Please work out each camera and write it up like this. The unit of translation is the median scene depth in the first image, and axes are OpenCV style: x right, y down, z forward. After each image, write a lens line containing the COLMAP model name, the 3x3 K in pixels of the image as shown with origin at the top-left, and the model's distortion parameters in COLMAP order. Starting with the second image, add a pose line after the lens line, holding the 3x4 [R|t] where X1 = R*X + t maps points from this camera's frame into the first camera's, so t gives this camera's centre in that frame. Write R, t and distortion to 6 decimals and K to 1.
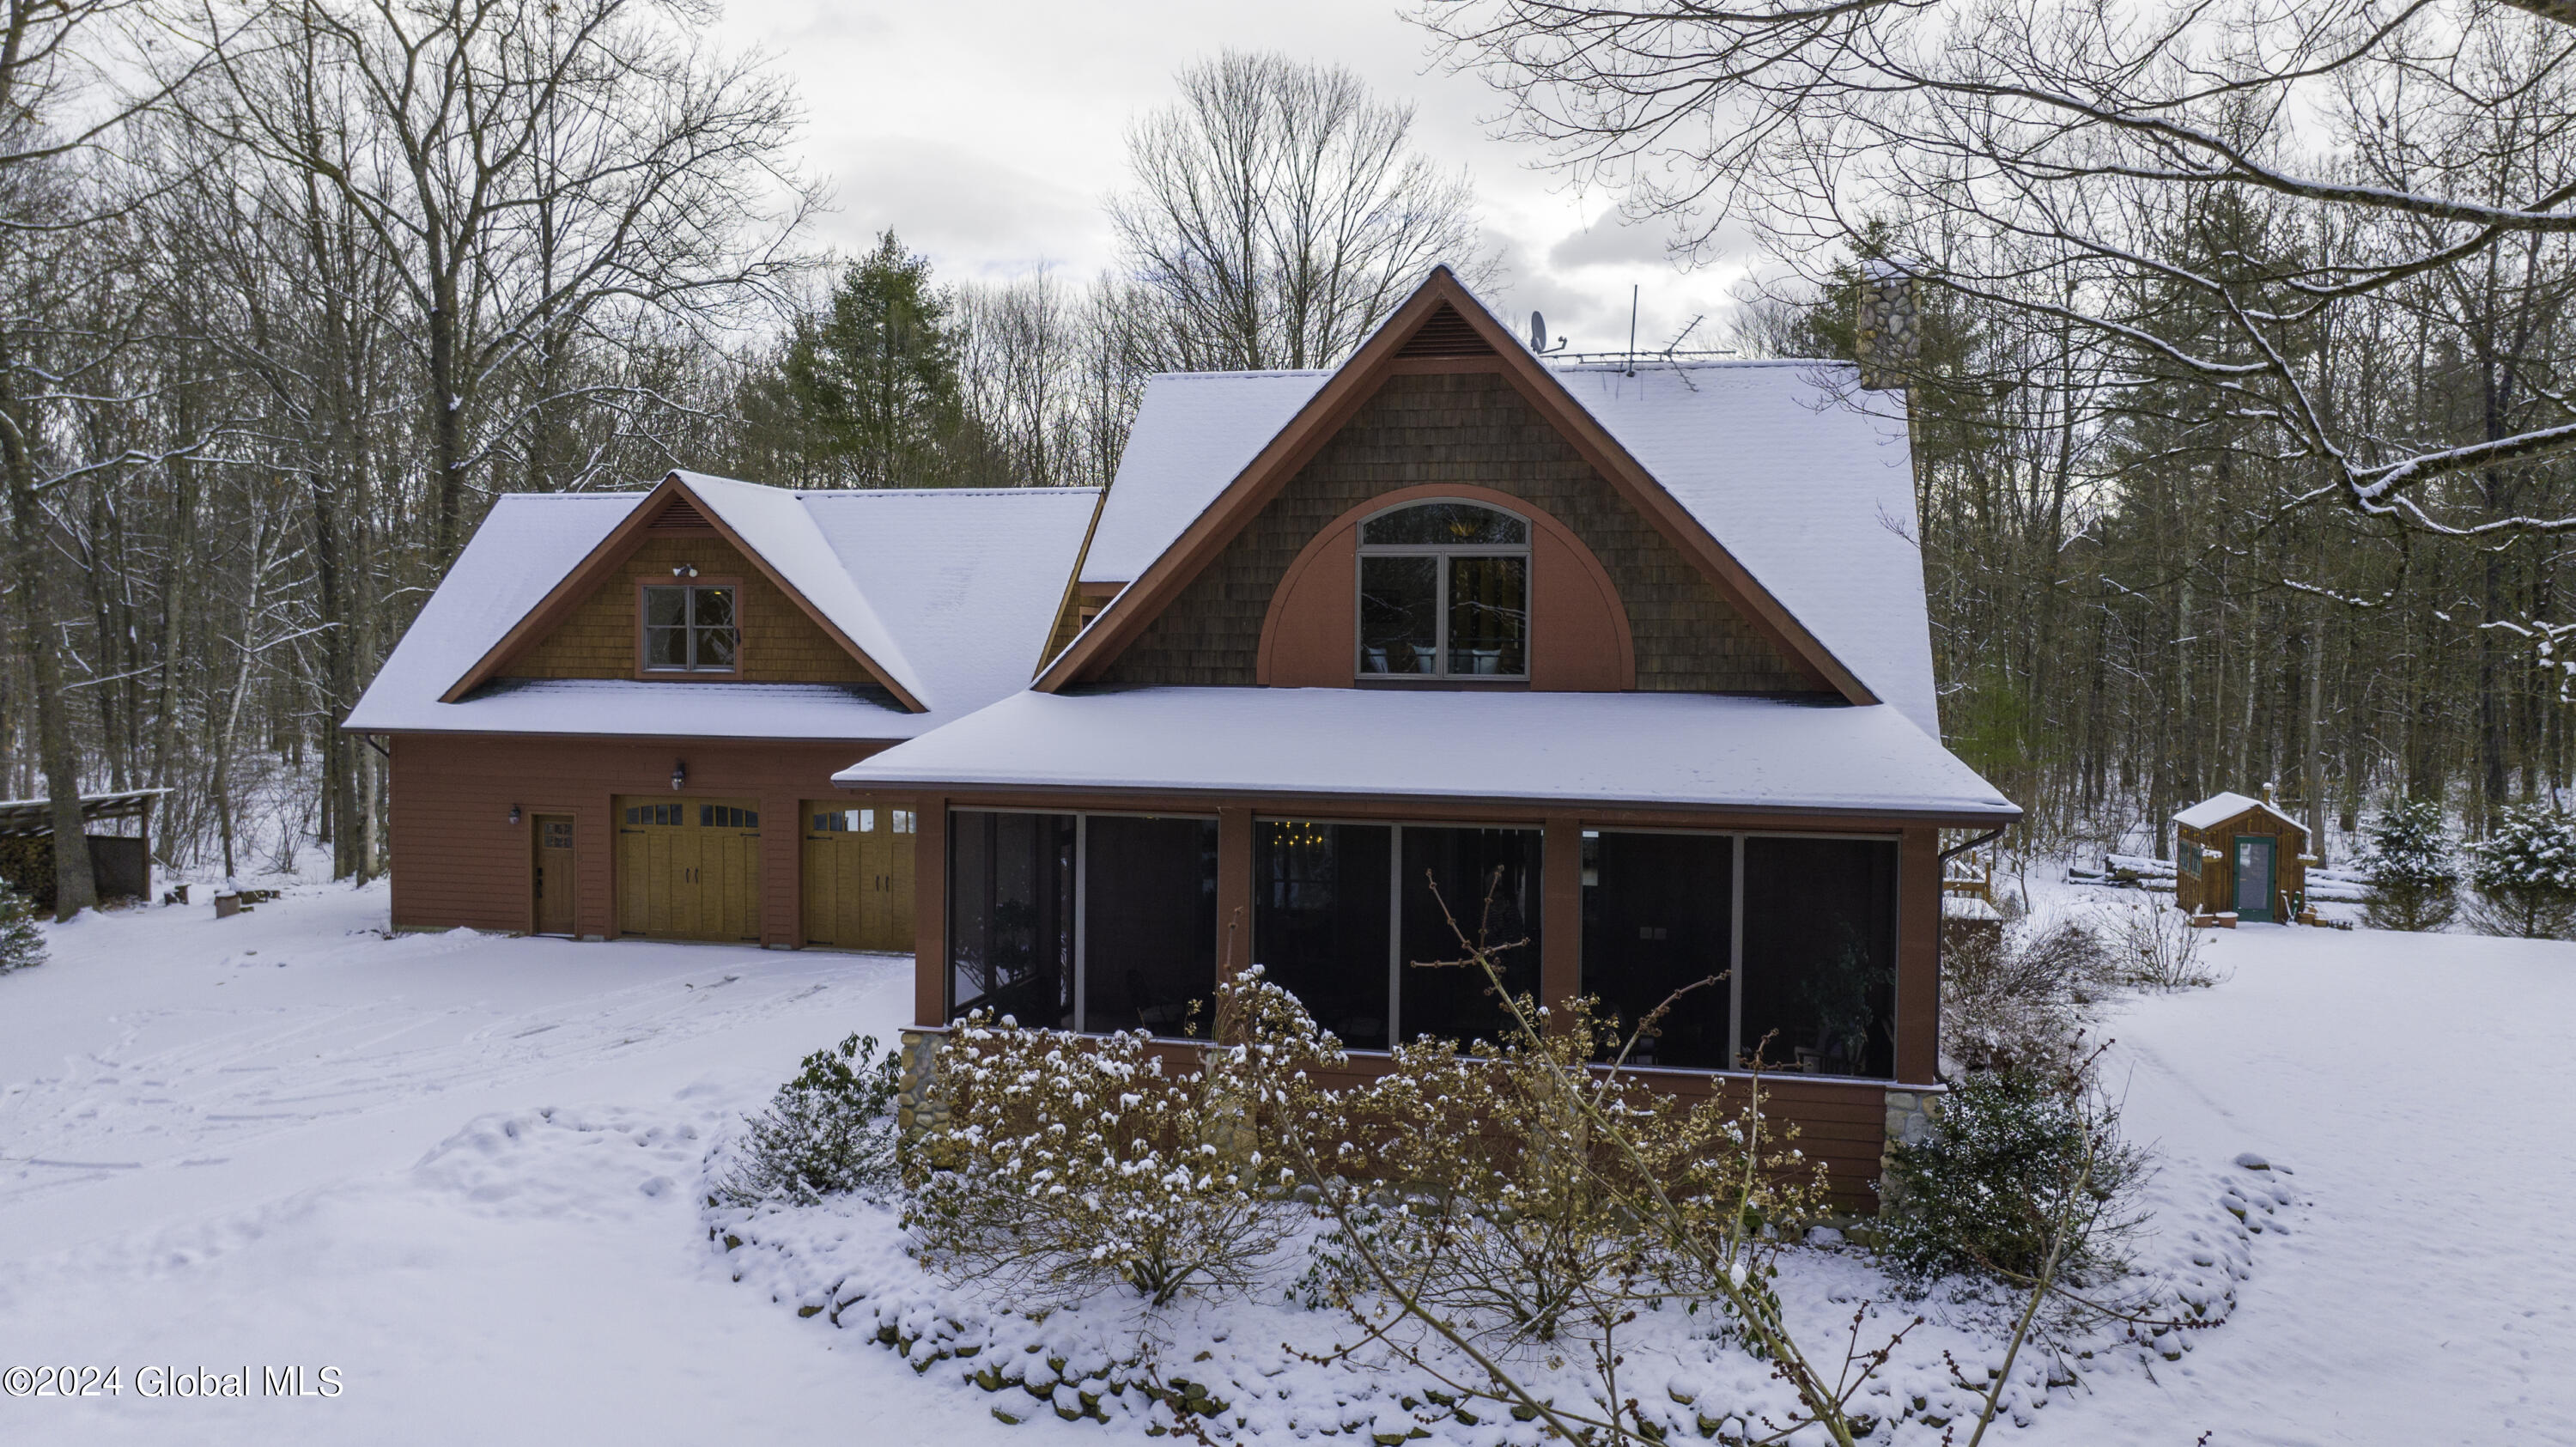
lens RADIAL K [[1805.8, 0, 1288.0], [0, 1805.8, 723.5], [0, 0, 1]] dist [-0.004855, -0.000255]
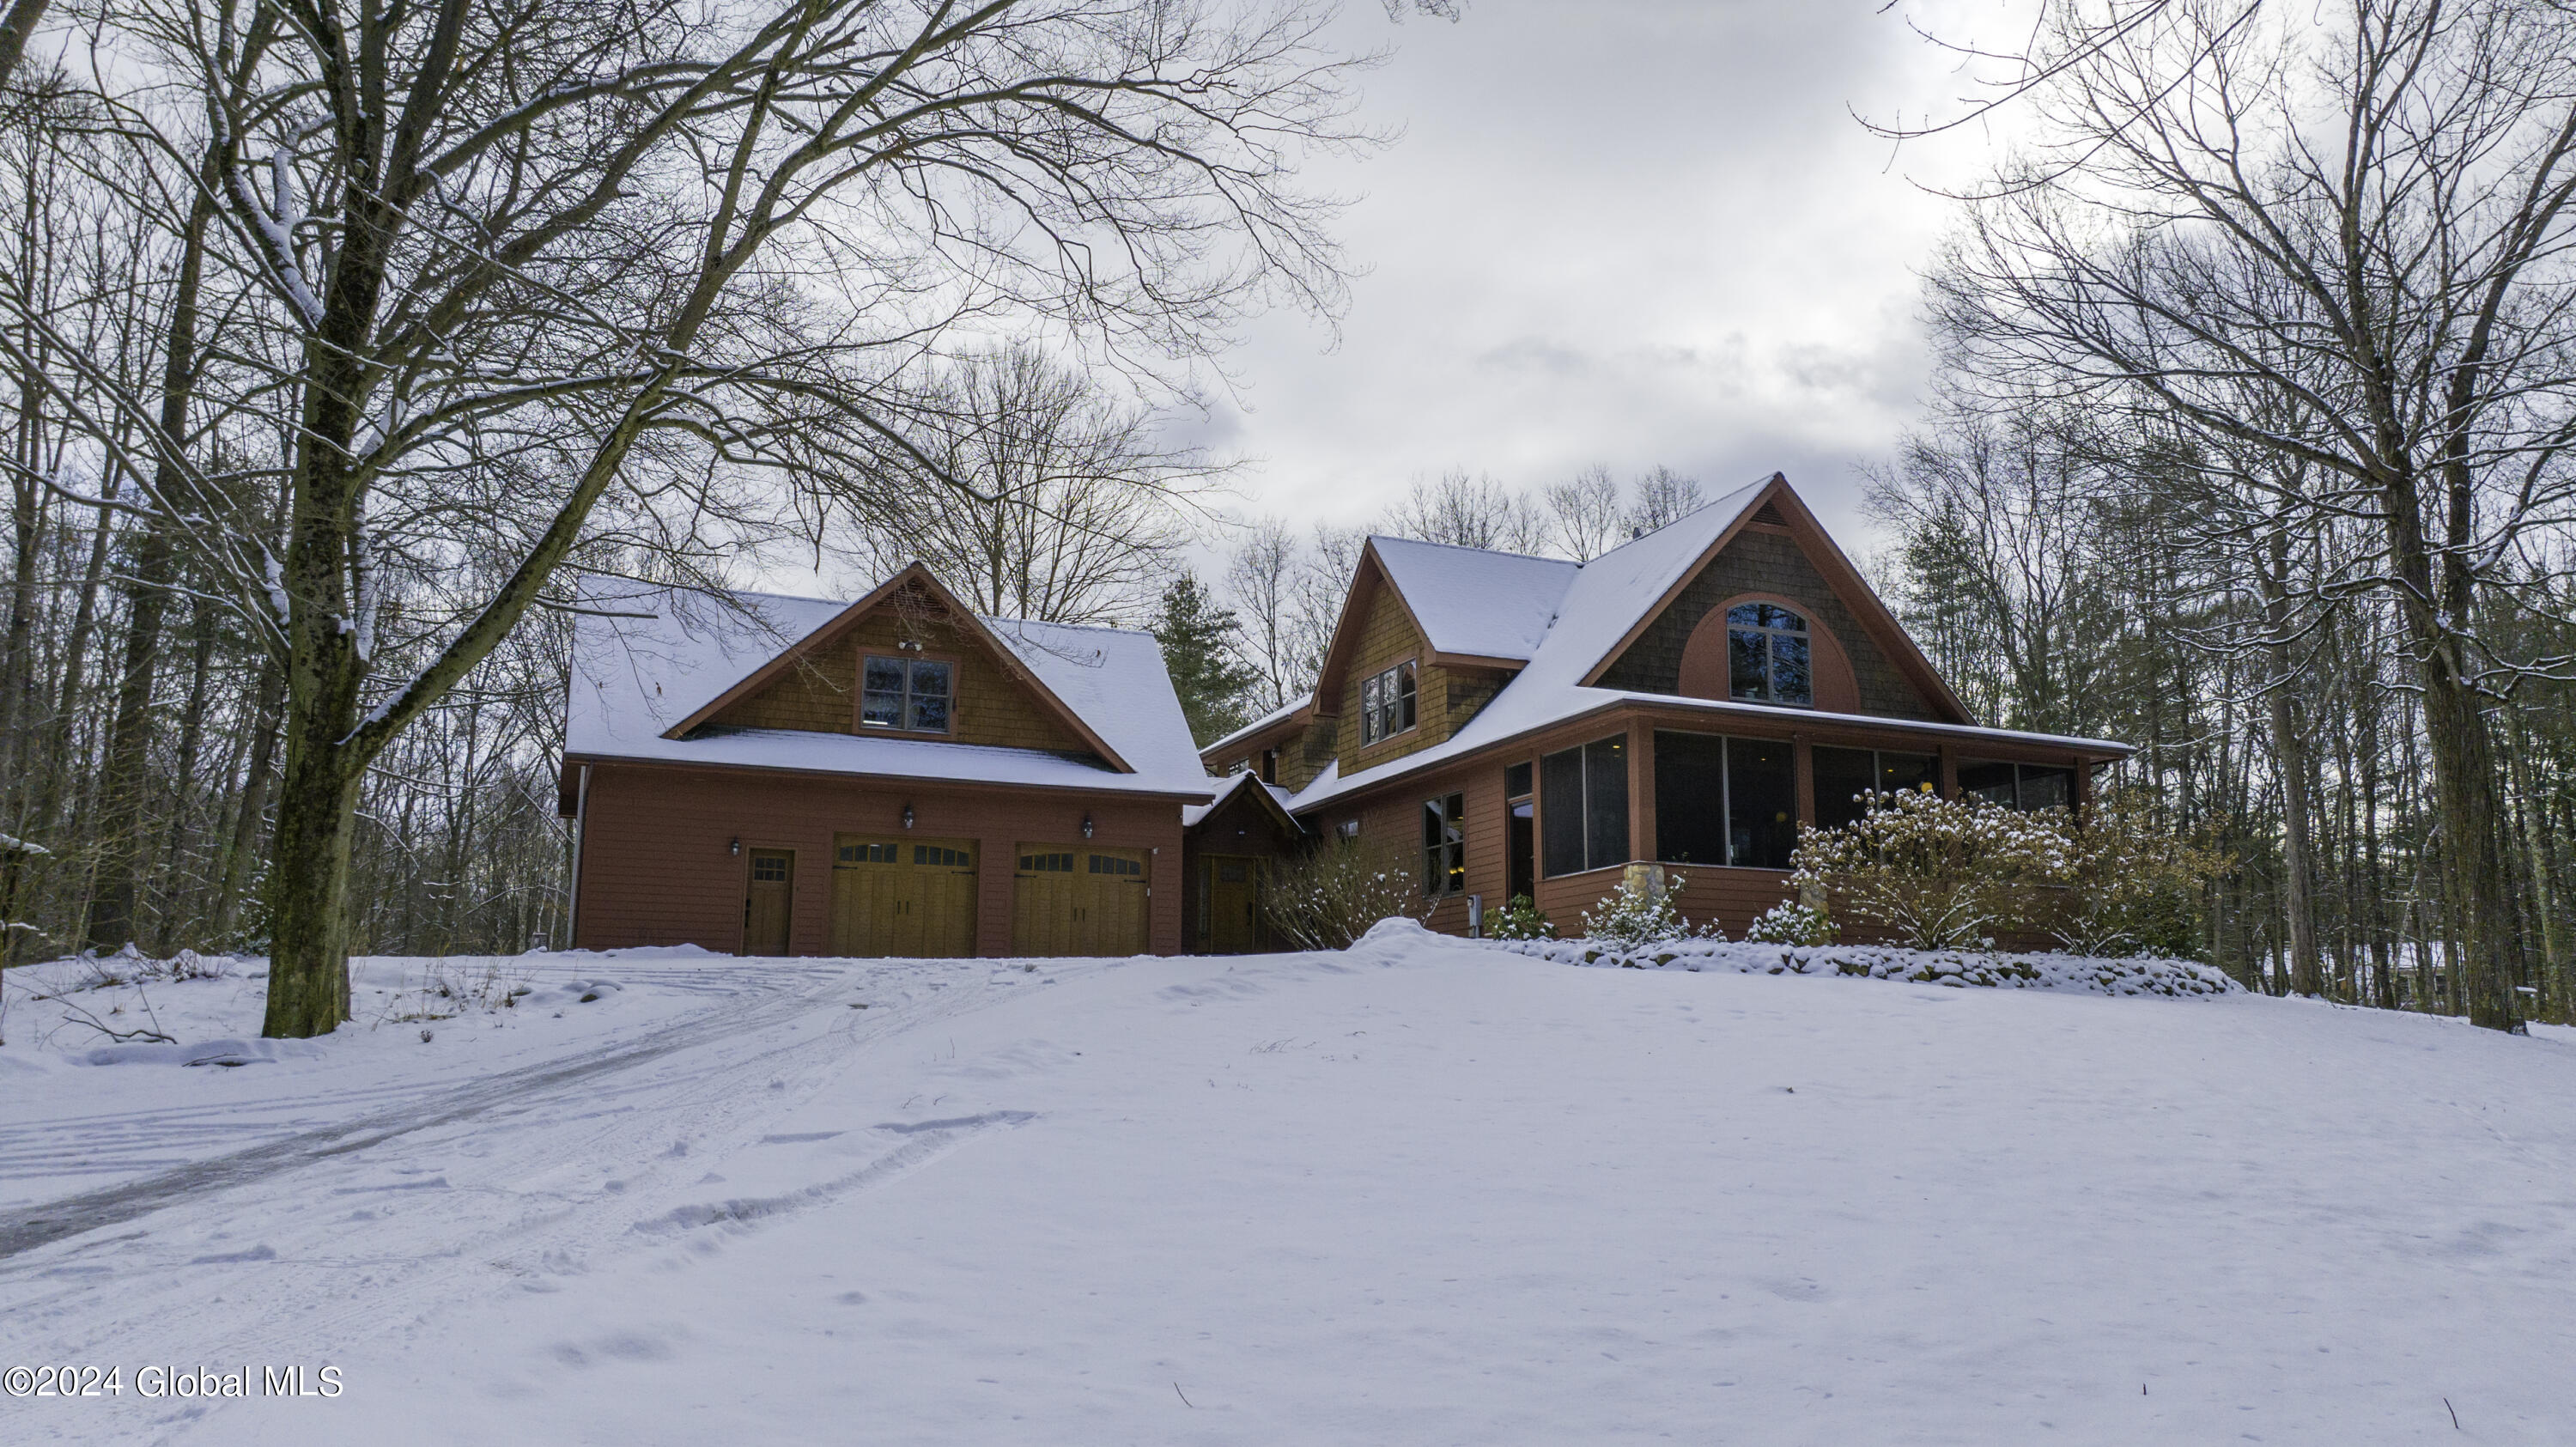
lens RADIAL K [[1769.6, 0, 1307.1], [0, 1769.6, 725.4], [0, 0, 1]] dist [-0.018306, -0.001567]
pose [[0.808623, 0.107833, 0.578360, -0.888993], [0.024178, 0.976138, -0.215800, 0.248898], [-0.587830, 0.188484, 0.786721, -0.045973]]
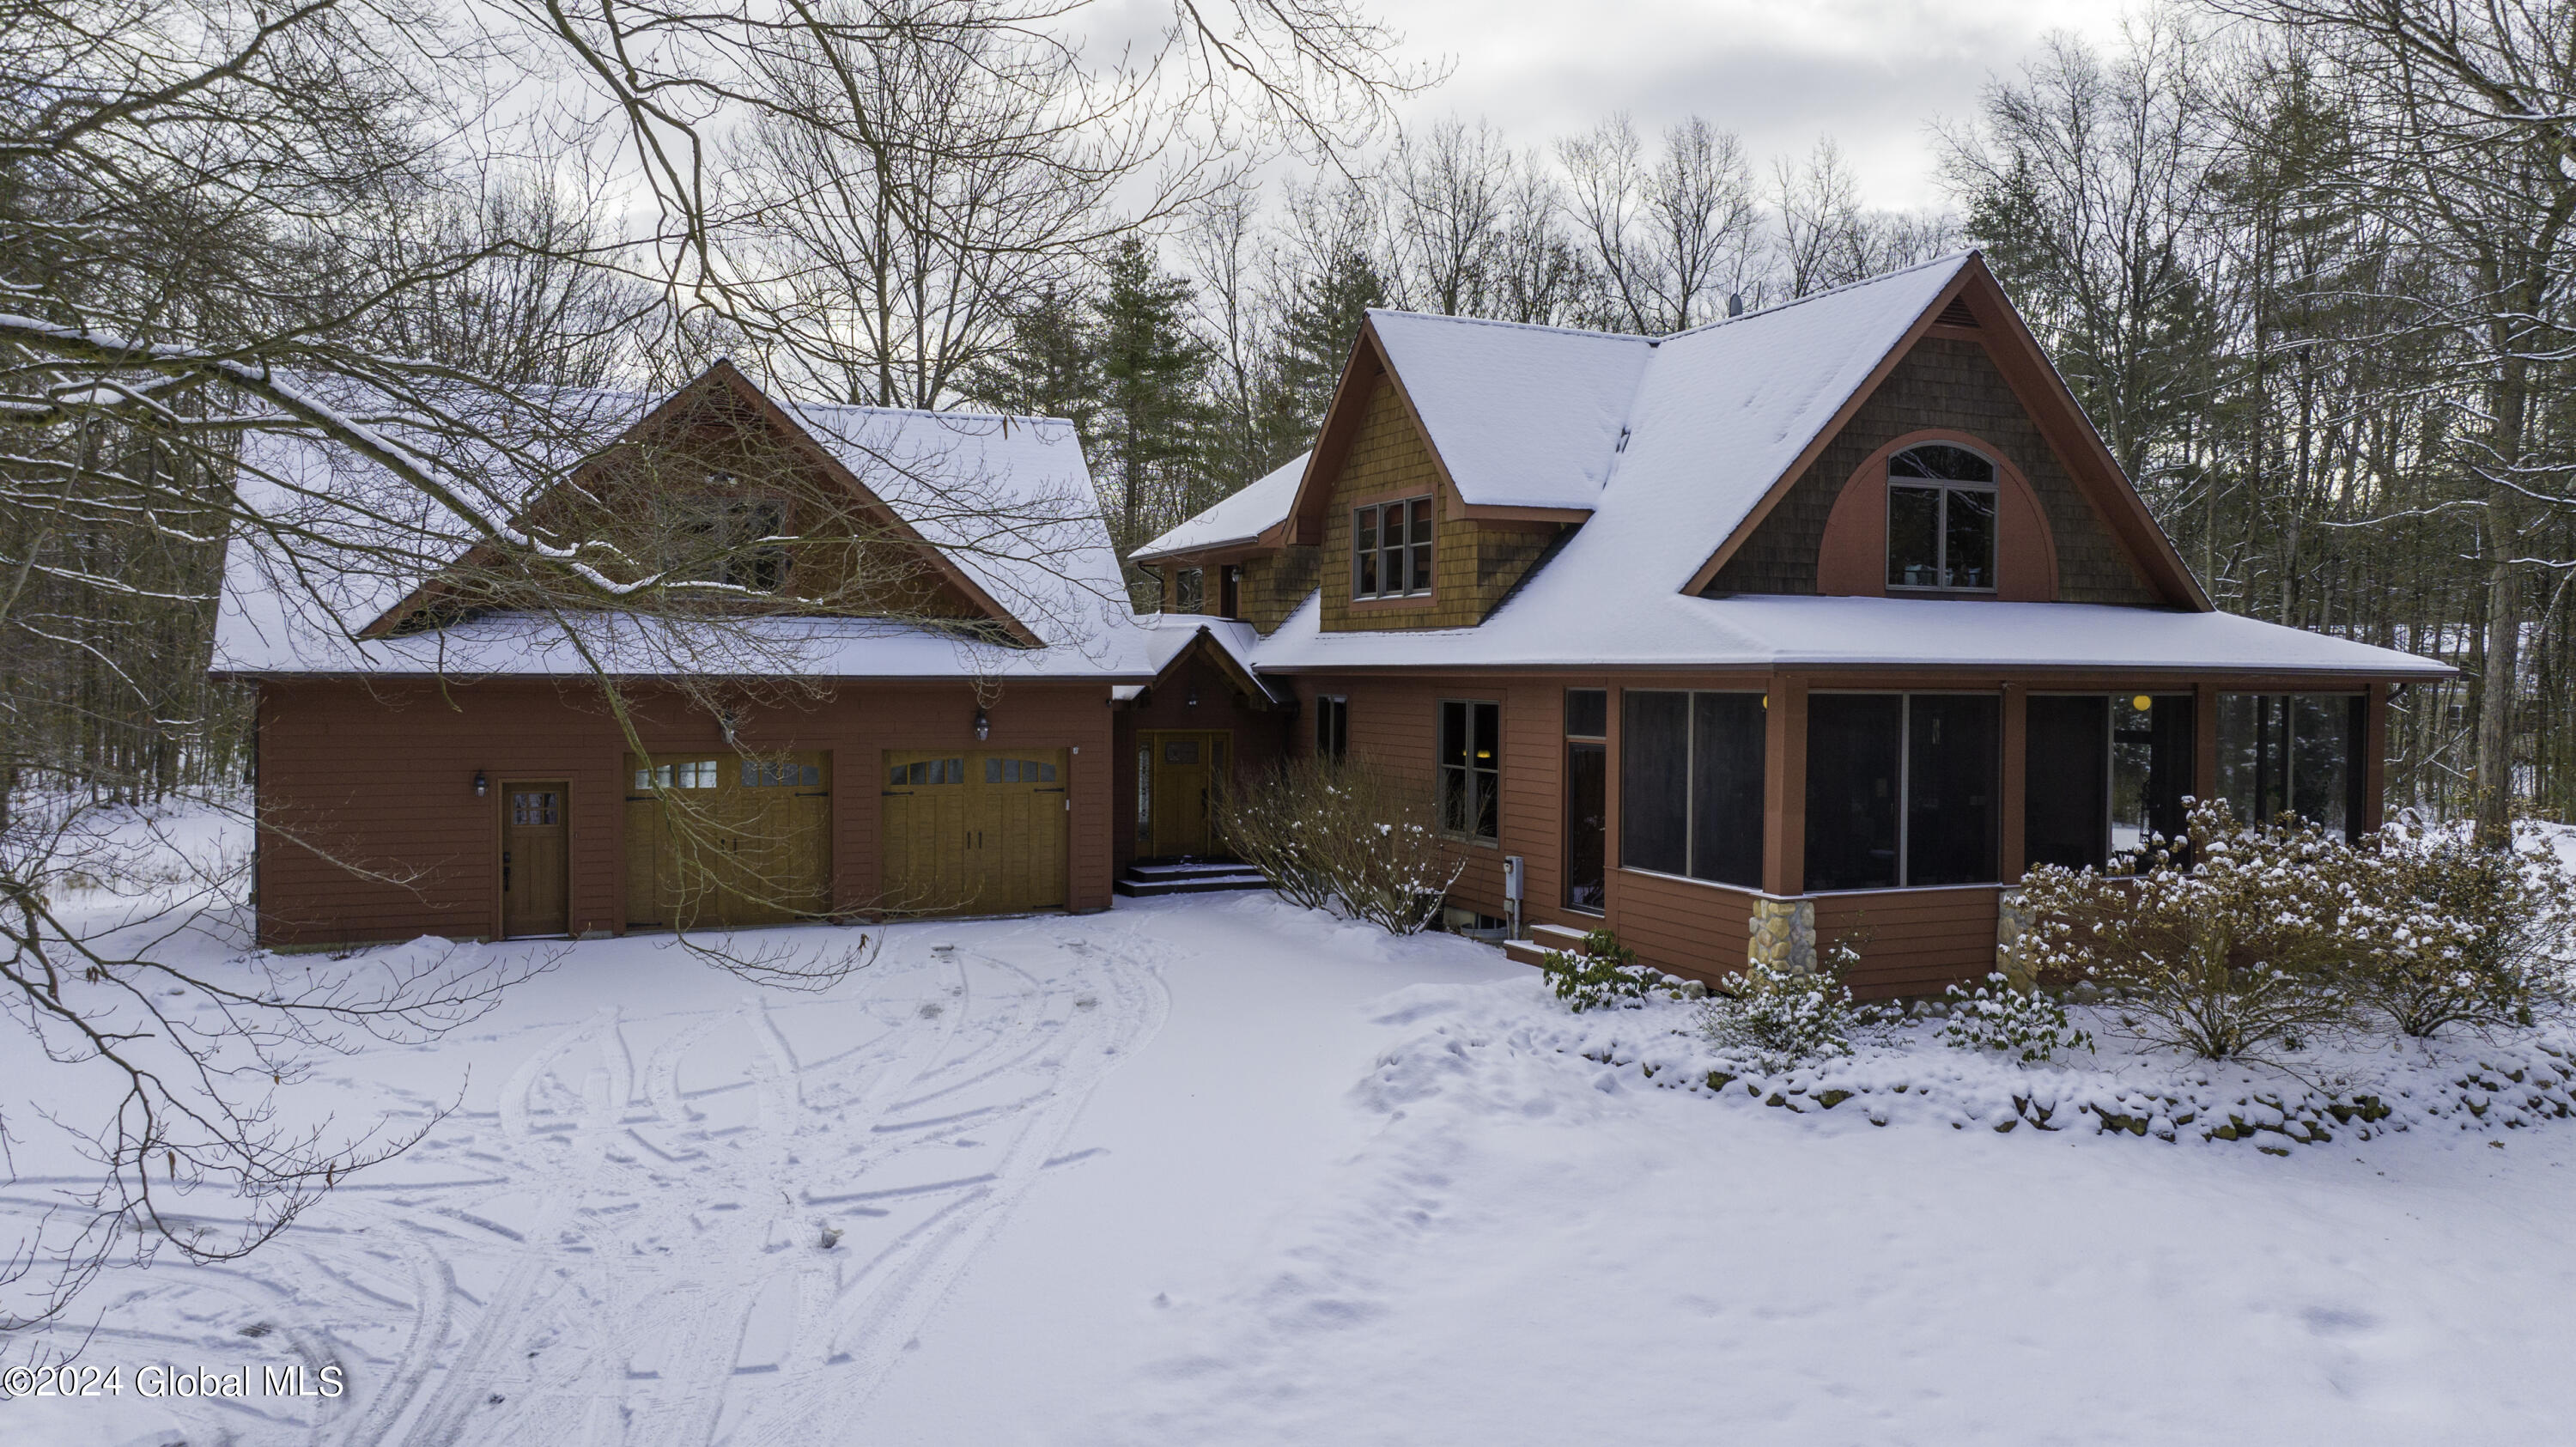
lens RADIAL K [[1769.6, 0, 1307.1], [0, 1769.6, 725.4], [0, 0, 1]] dist [-0.018306, -0.001567]
pose [[0.795792, -0.020167, 0.605234, -0.695513], [0.024593, 0.999697, 0.000974, 0.038863], [-0.605071, 0.014110, 0.796047, 0.222222]]
